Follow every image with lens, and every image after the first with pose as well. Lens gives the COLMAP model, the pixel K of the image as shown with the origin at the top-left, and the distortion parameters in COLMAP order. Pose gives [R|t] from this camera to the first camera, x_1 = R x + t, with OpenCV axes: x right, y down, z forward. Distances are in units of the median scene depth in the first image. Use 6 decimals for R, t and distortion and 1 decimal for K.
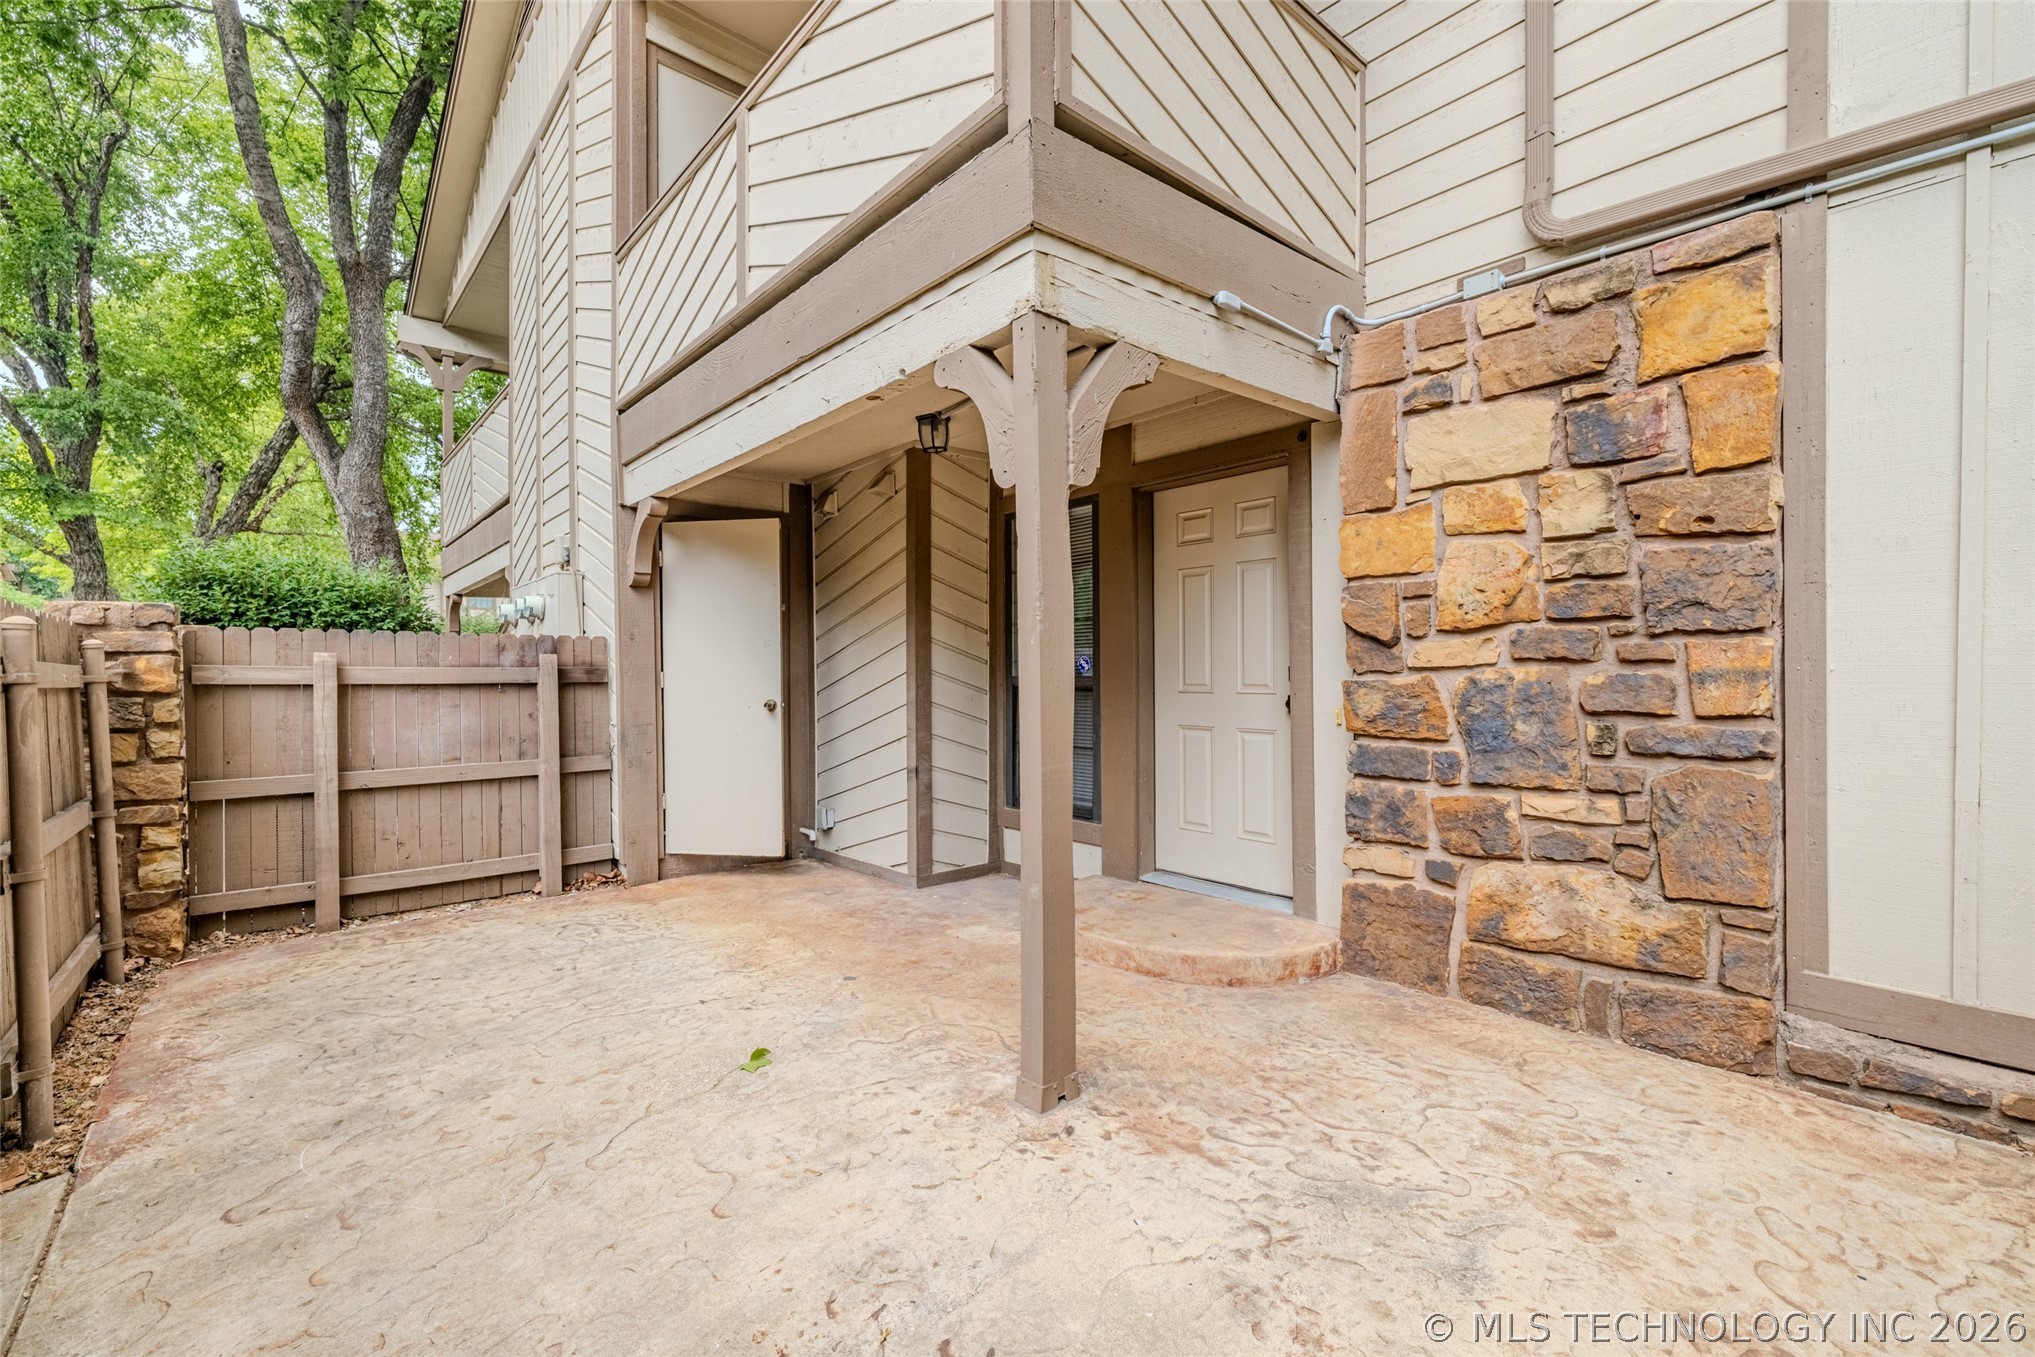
lens RADIAL K [[868.1, 0, 1008.4], [0, 868.1, 675.8], [0, 0, 1]] dist [0.000426, 0.000210]
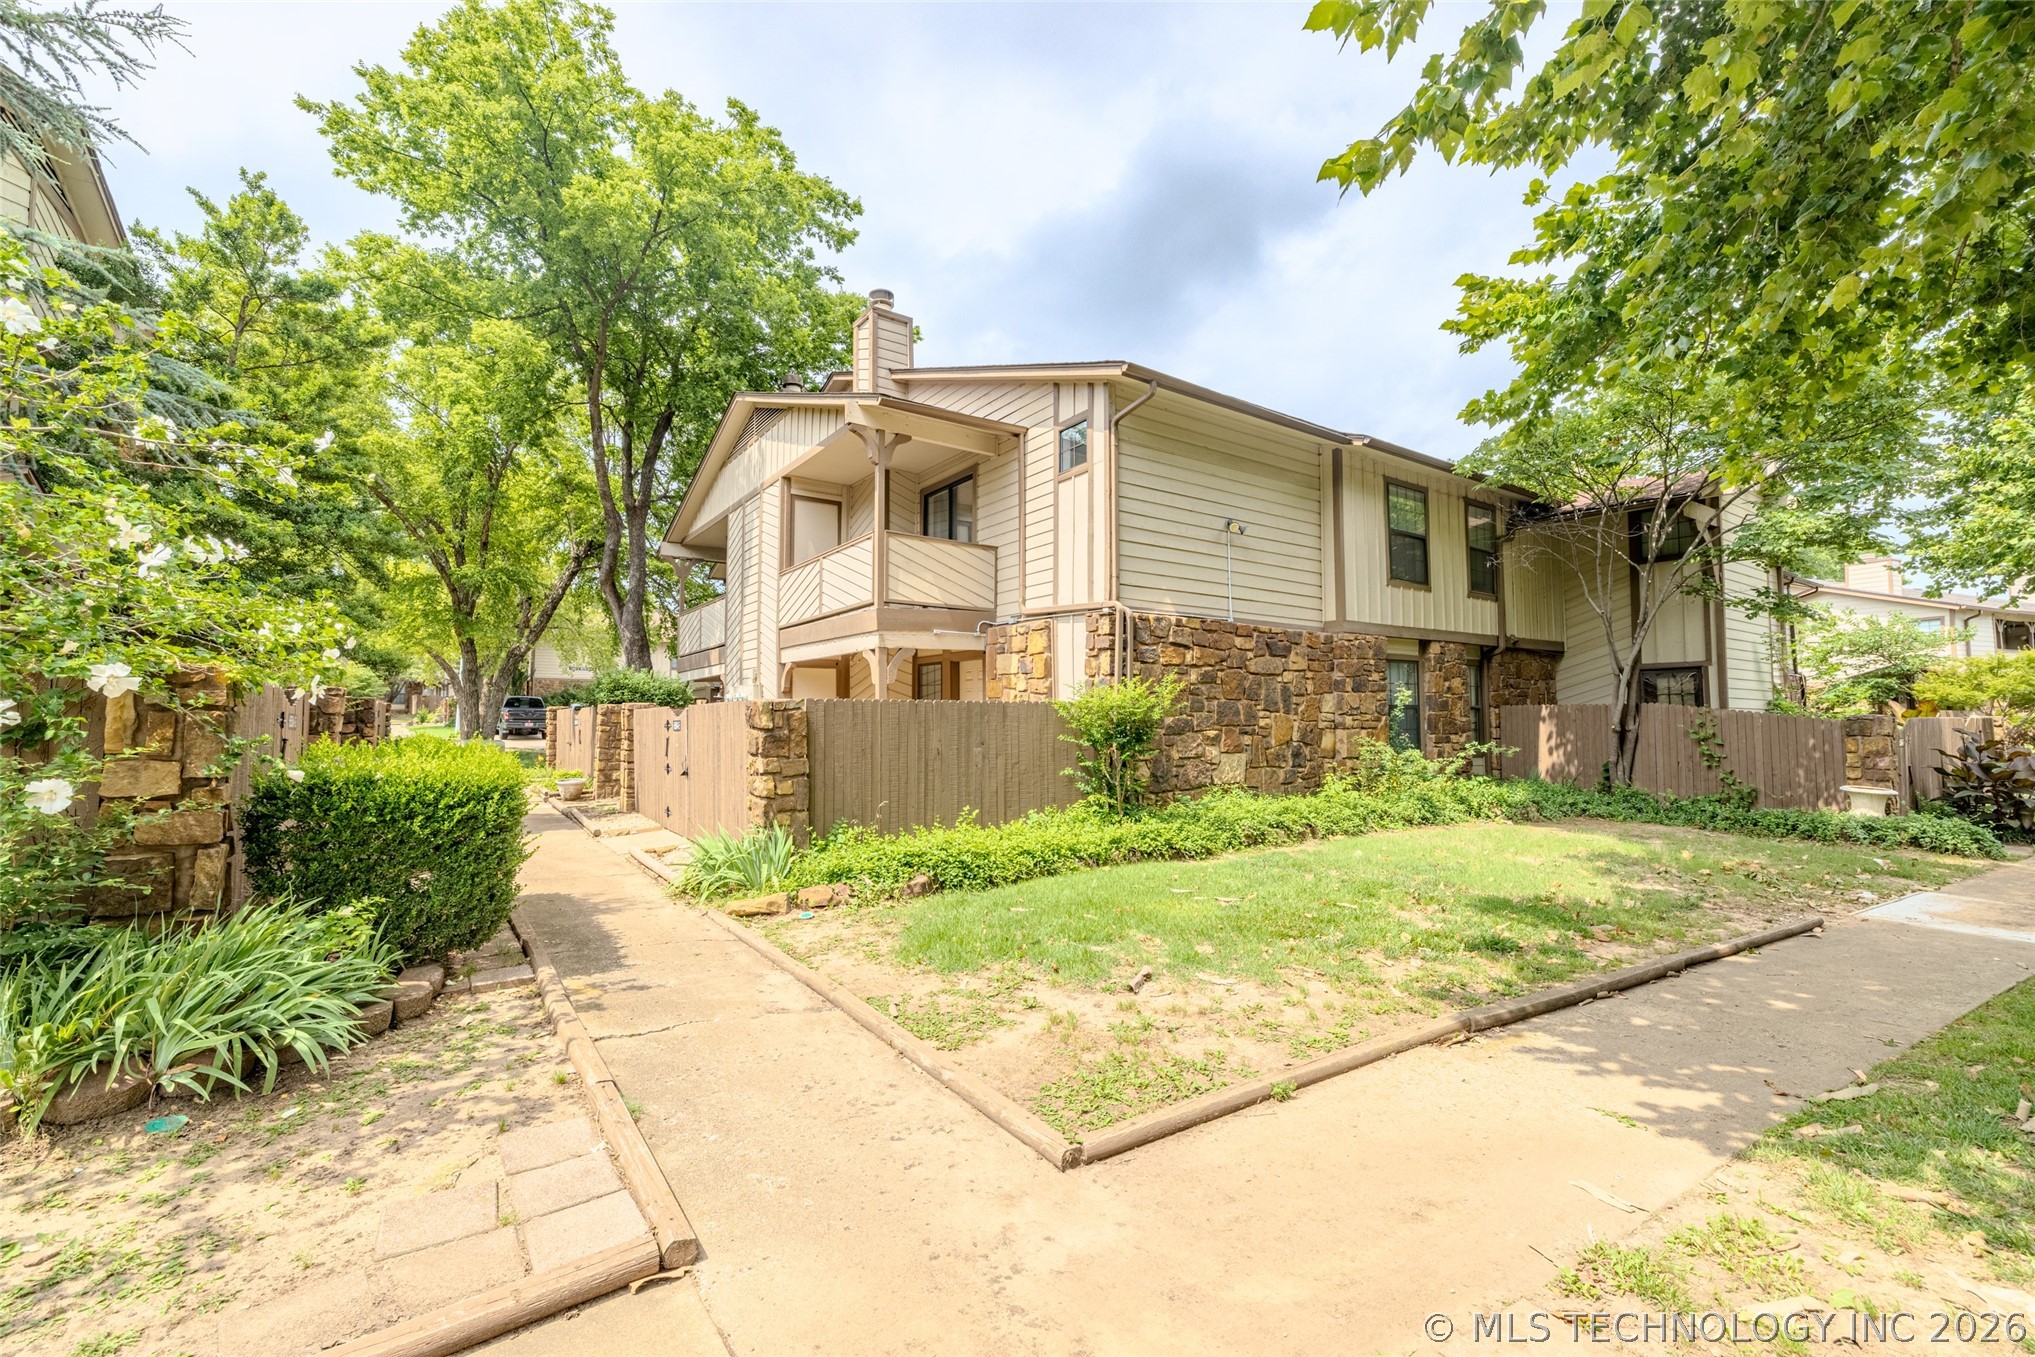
lens RADIAL K [[854.7, 0, 1010.3], [0, 854.7, 678.7], [0, 0, 1]] dist [0.001256, 0.000020]
pose [[0.994983, 0.004692, -0.099938, 0.962721], [-0.010511, 0.998274, -0.057773, 0.003510], [0.099495, 0.058534, 0.993315, -2.815217]]
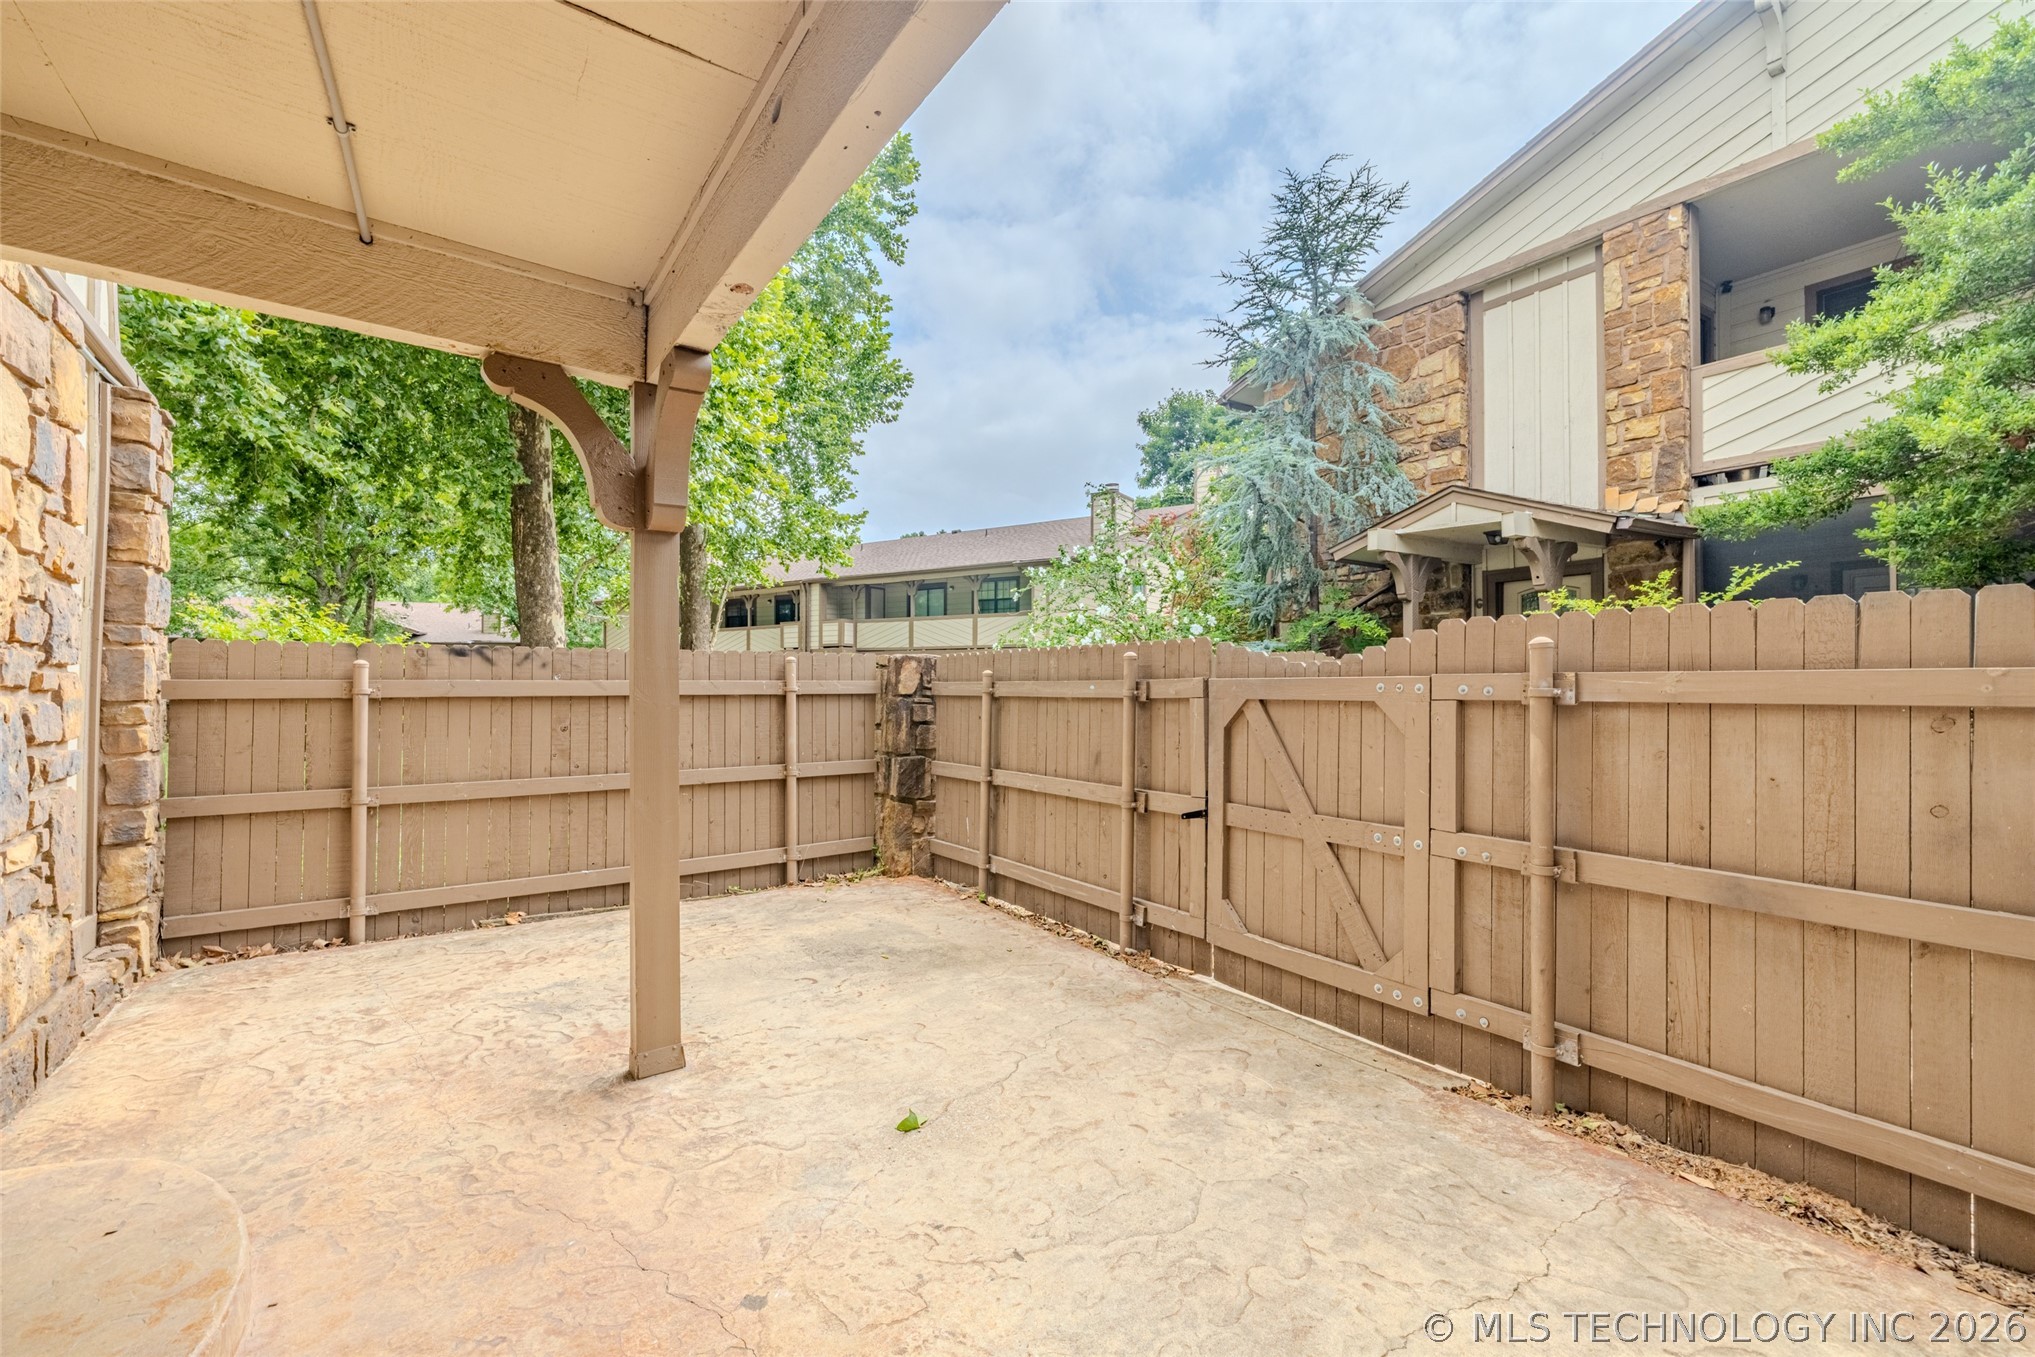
lens RADIAL K [[854.7, 0, 1010.3], [0, 854.7, 678.7], [0, 0, 1]] dist [0.001256, 0.000020]
pose [[-0.994587, 0.012020, 0.103209, -0.441534], [0.011034, 0.999888, -0.010115, -0.008763], [-0.103319, -0.008921, -0.994608, 1.693513]]
